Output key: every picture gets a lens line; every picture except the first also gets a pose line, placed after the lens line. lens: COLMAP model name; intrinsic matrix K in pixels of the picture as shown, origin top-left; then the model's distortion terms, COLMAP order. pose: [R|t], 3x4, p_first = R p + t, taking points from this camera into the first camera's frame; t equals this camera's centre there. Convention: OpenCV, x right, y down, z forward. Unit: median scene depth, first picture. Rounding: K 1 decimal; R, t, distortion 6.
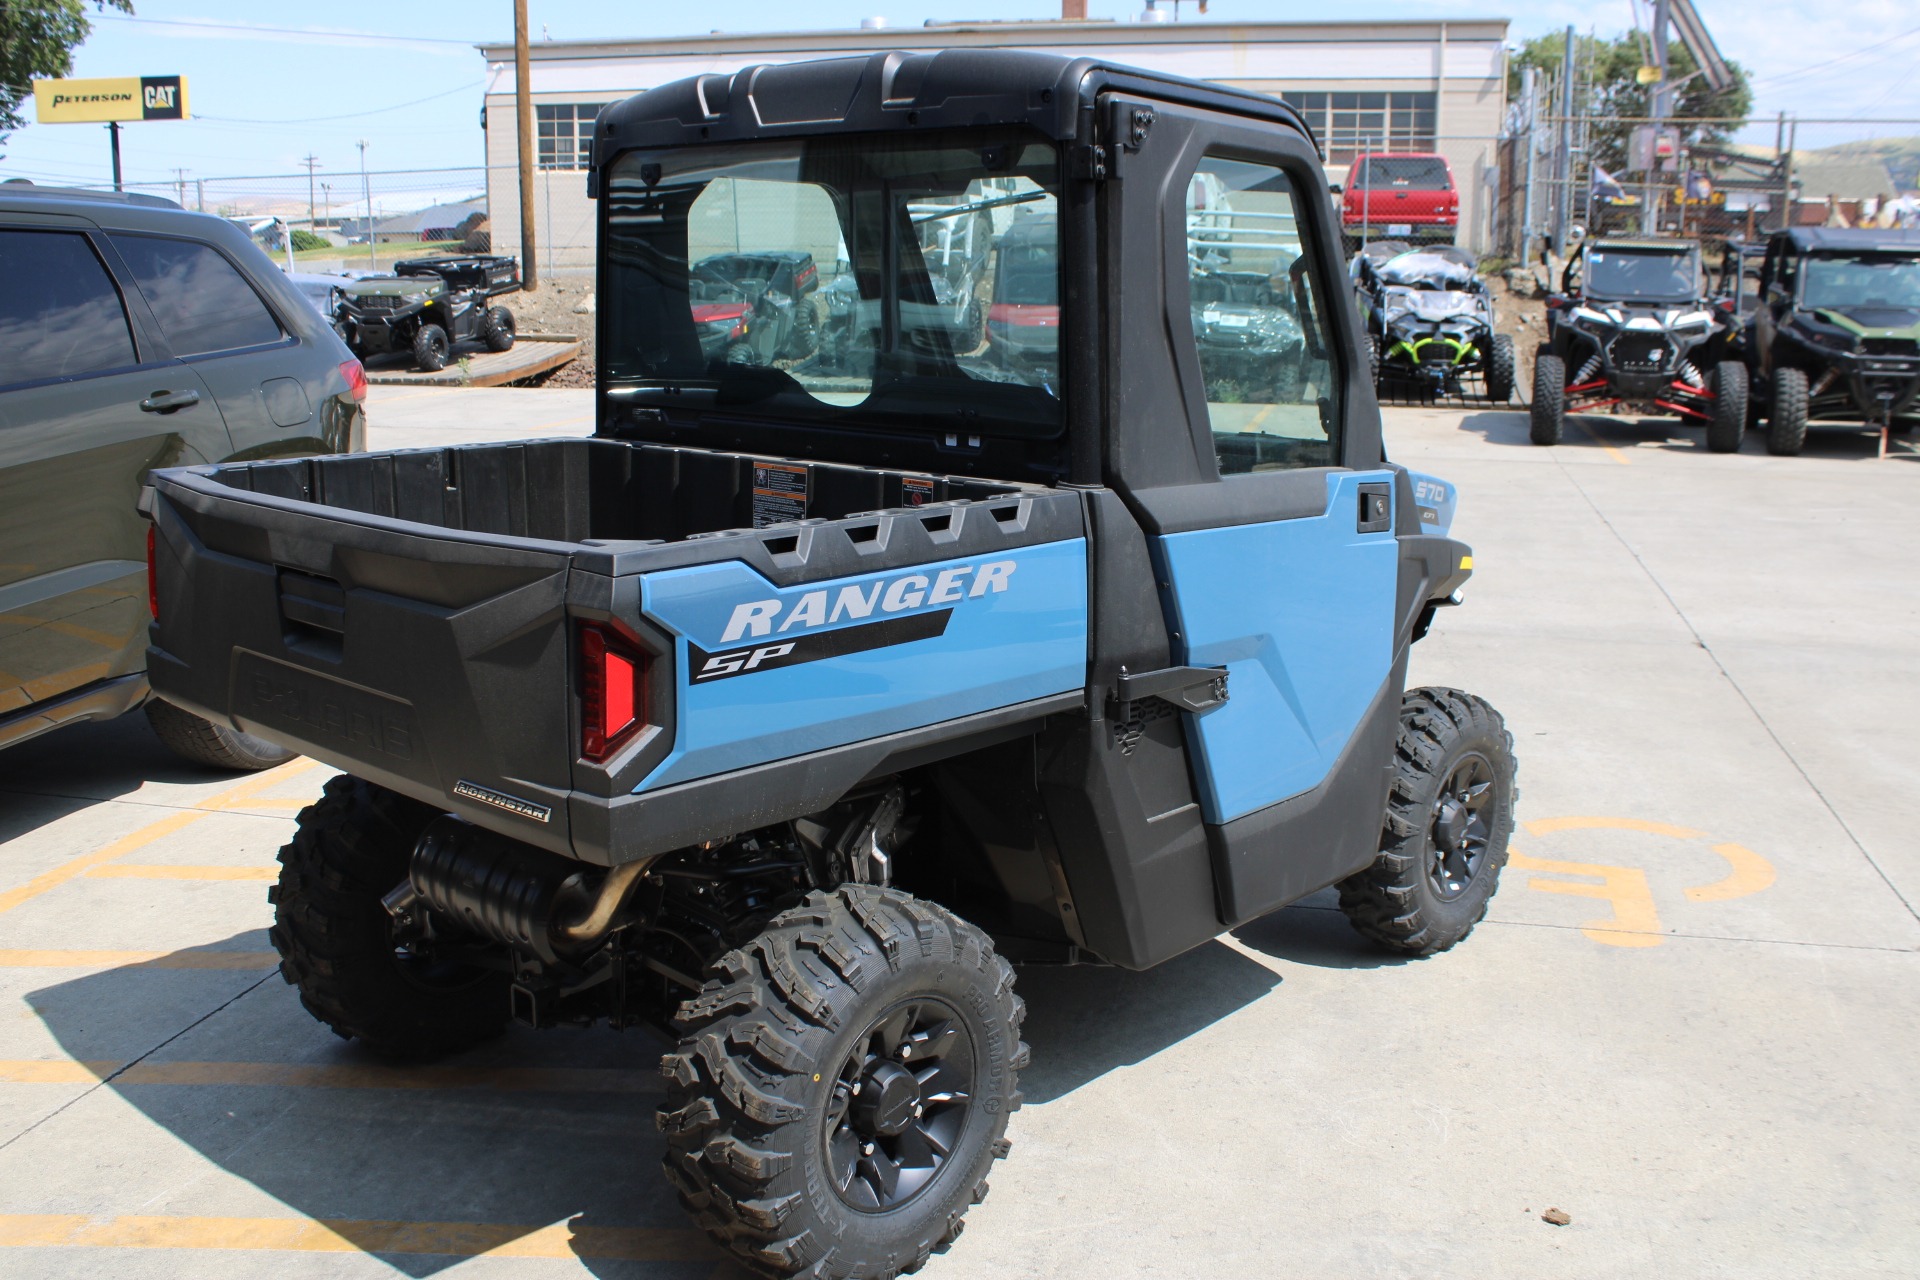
lens RADIAL K [[1857.2, 0, 965.3], [0, 1857.2, 624.4], [0, 0, 1]] dist [-0.148018, 0.155974]
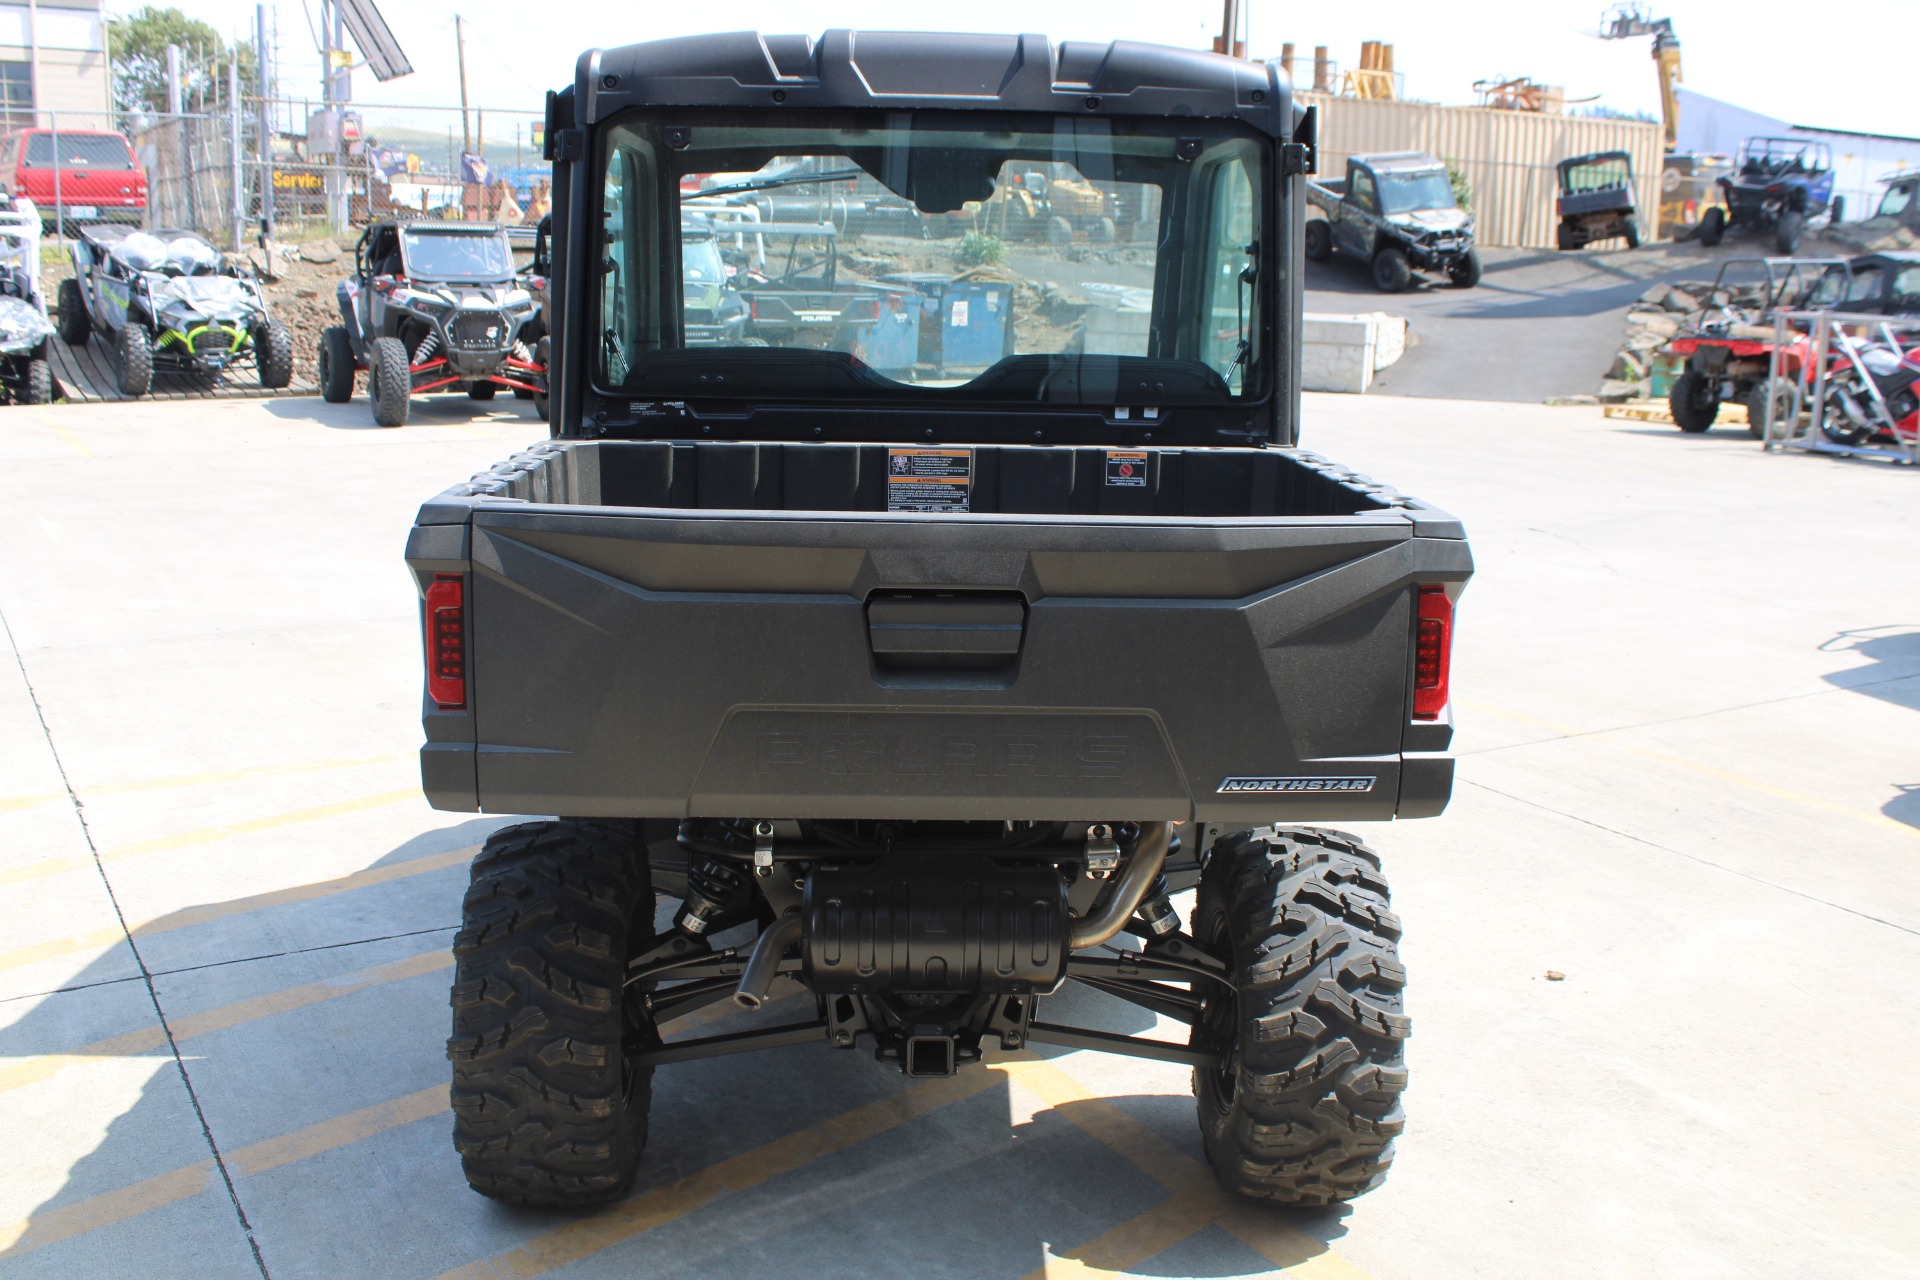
lens RADIAL K [[1857.2, 0, 965.3], [0, 1857.2, 624.4], [0, 0, 1]] dist [-0.148018, 0.155974]
pose [[0.706667, -0.129951, 0.695510, -0.173981], [0.123594, 0.990548, 0.059499, -0.011588], [-0.696668, 0.043915, 0.716048, 0.067640]]
